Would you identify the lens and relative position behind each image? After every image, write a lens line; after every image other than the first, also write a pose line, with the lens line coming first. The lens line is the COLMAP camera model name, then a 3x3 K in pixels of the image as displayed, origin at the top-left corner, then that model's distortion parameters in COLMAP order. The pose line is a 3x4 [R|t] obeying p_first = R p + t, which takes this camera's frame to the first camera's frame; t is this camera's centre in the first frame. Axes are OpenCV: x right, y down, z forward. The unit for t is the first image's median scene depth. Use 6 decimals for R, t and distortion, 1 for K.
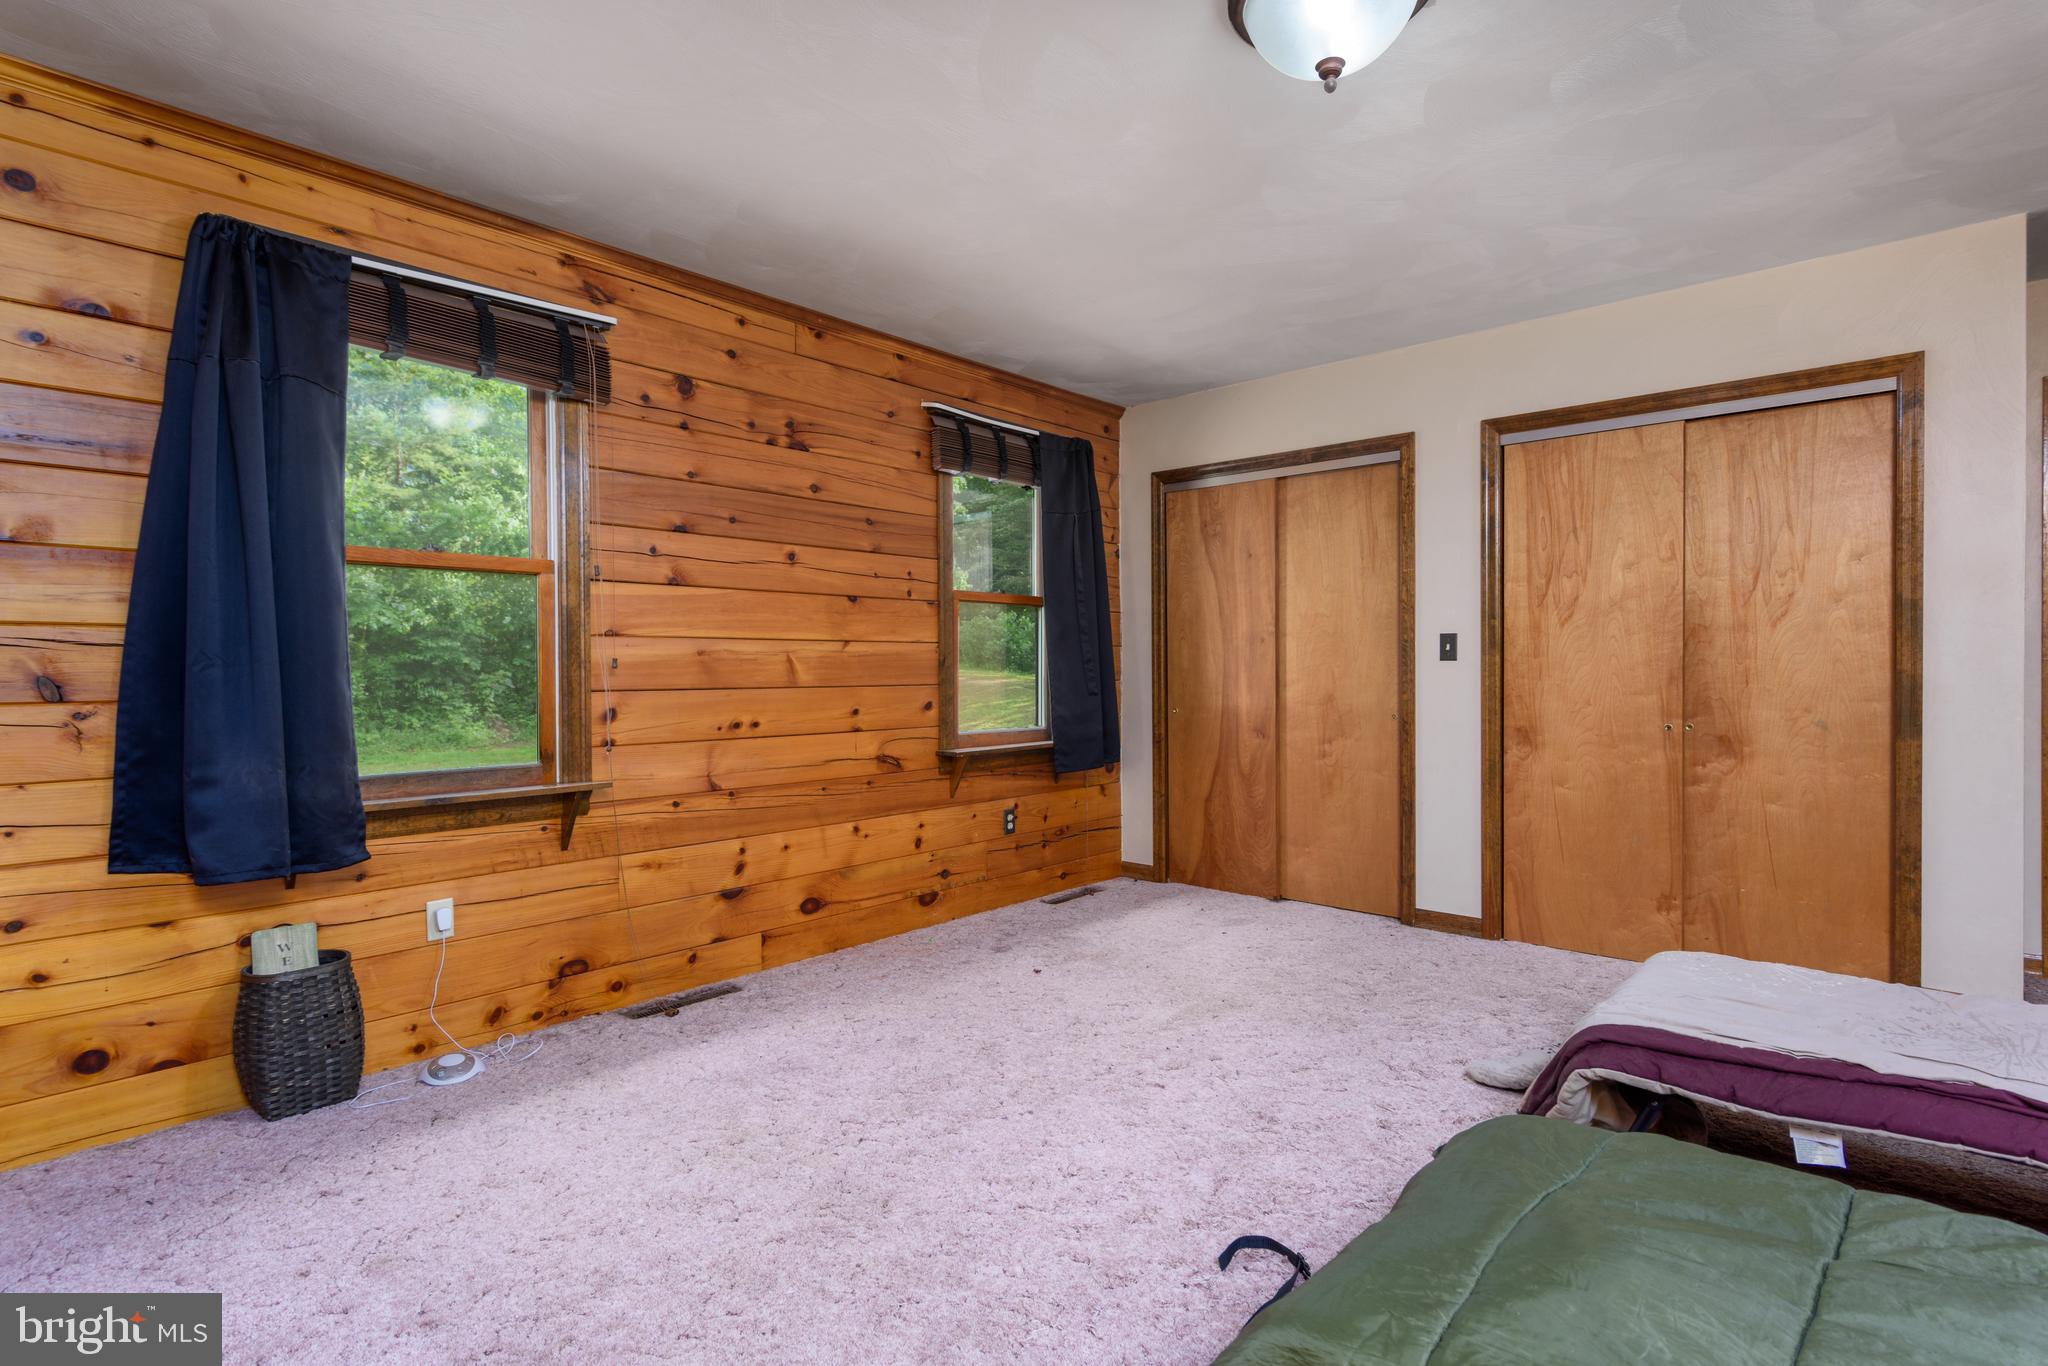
lens RADIAL K [[1006.5, 0, 1032.3], [0, 1006.5, 671.9], [0, 0, 1]] dist [0.001959, 0.000455]
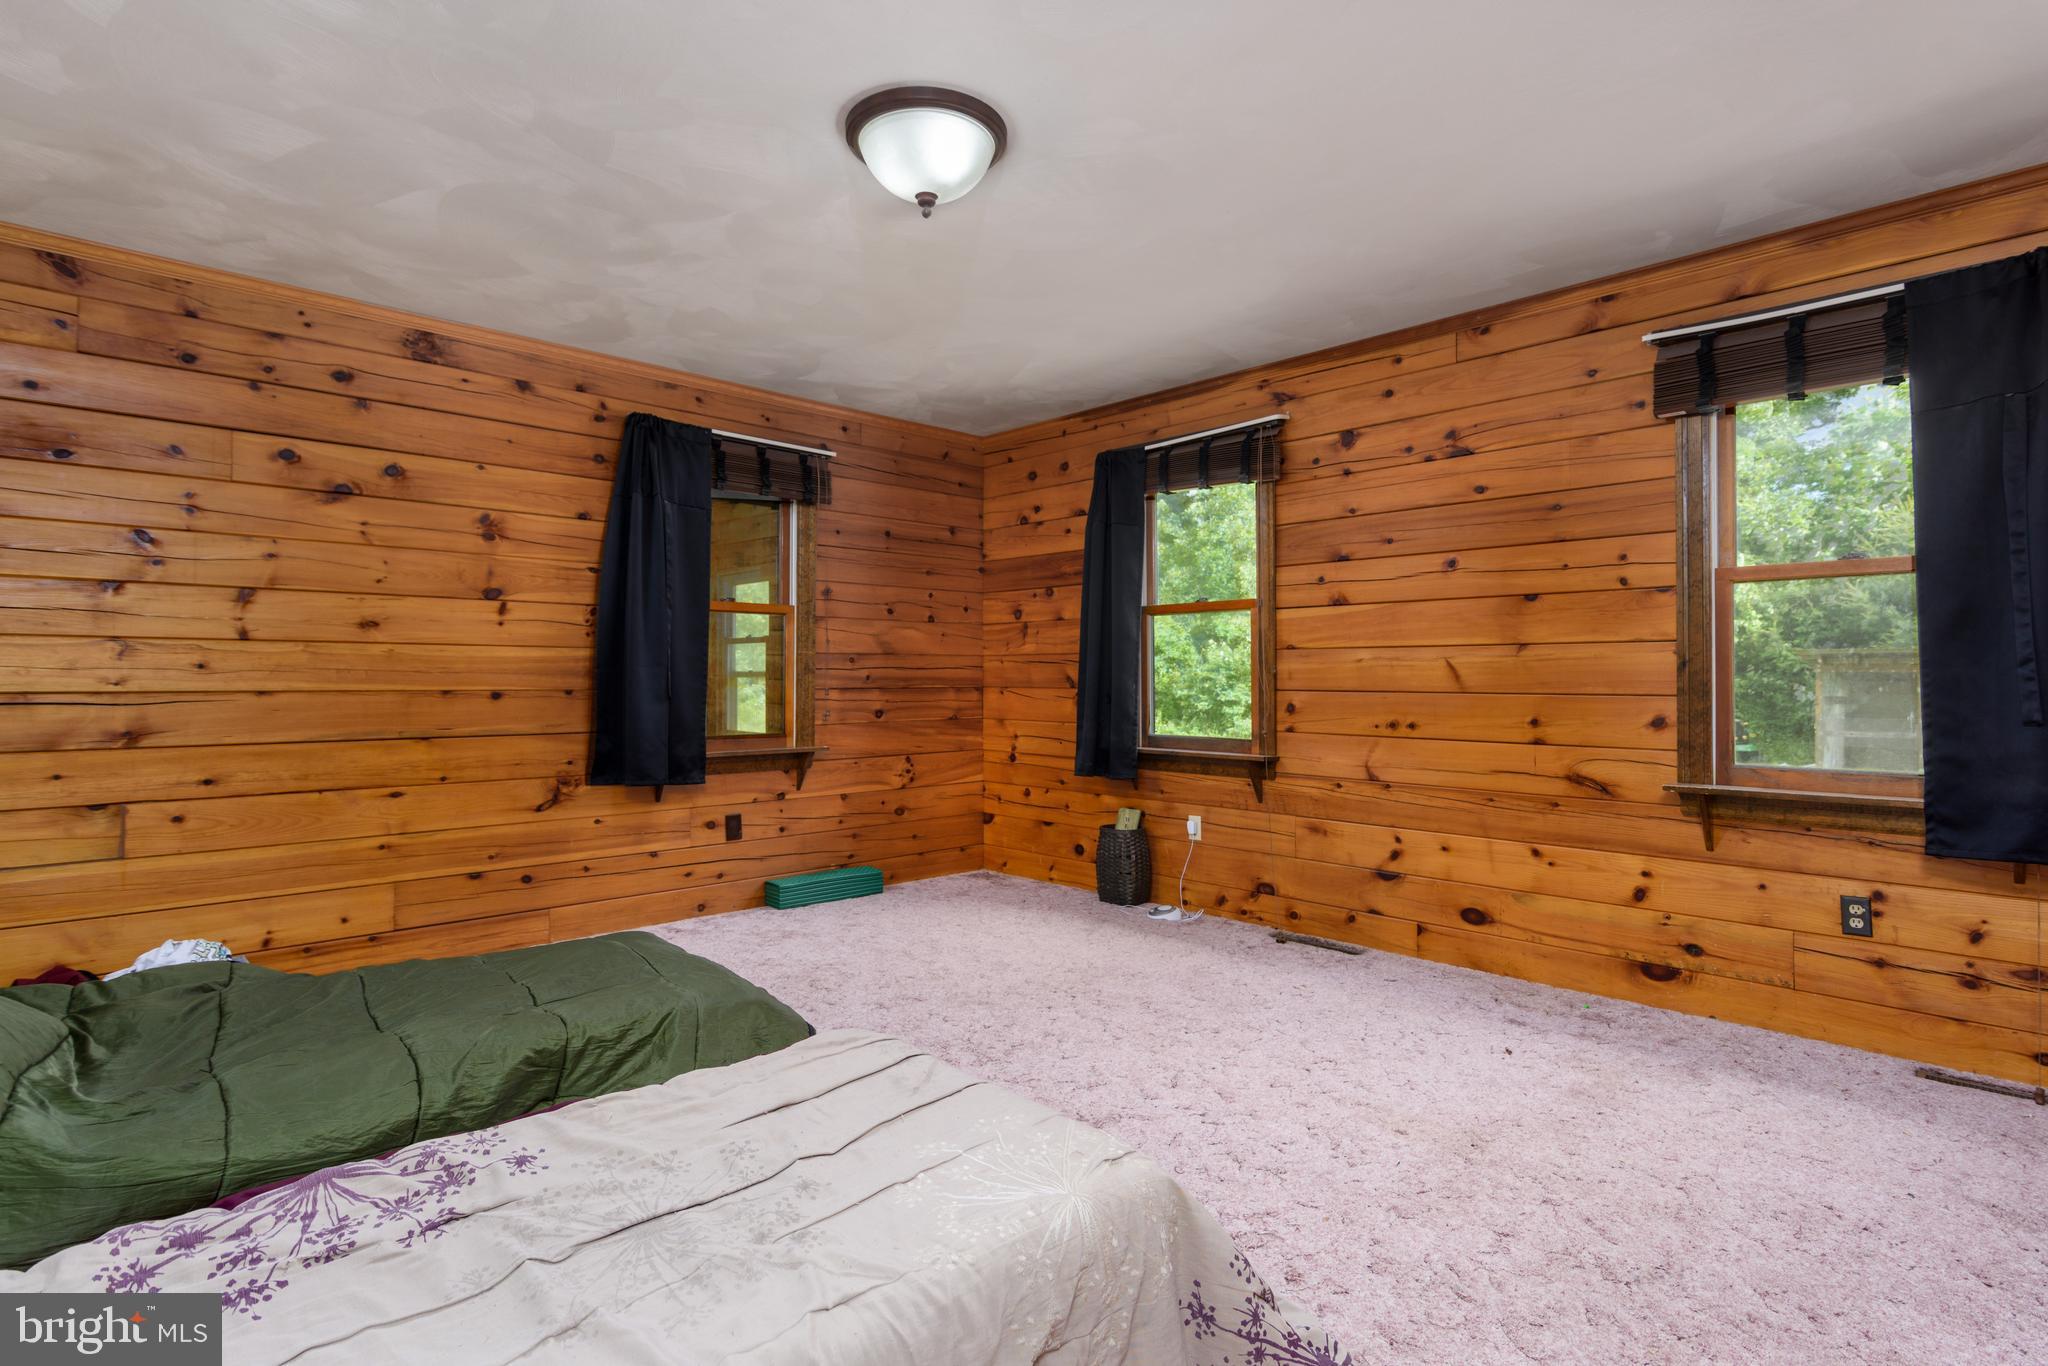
lens RADIAL K [[1006.5, 0, 1032.3], [0, 1006.5, 671.9], [0, 0, 1]] dist [0.001959, 0.000455]
pose [[-0.073541, -0.006236, -0.997273, 0.781758], [-0.010094, 0.999934, -0.005509, 0.004274], [0.997241, 0.009662, -0.073599, 0.635634]]
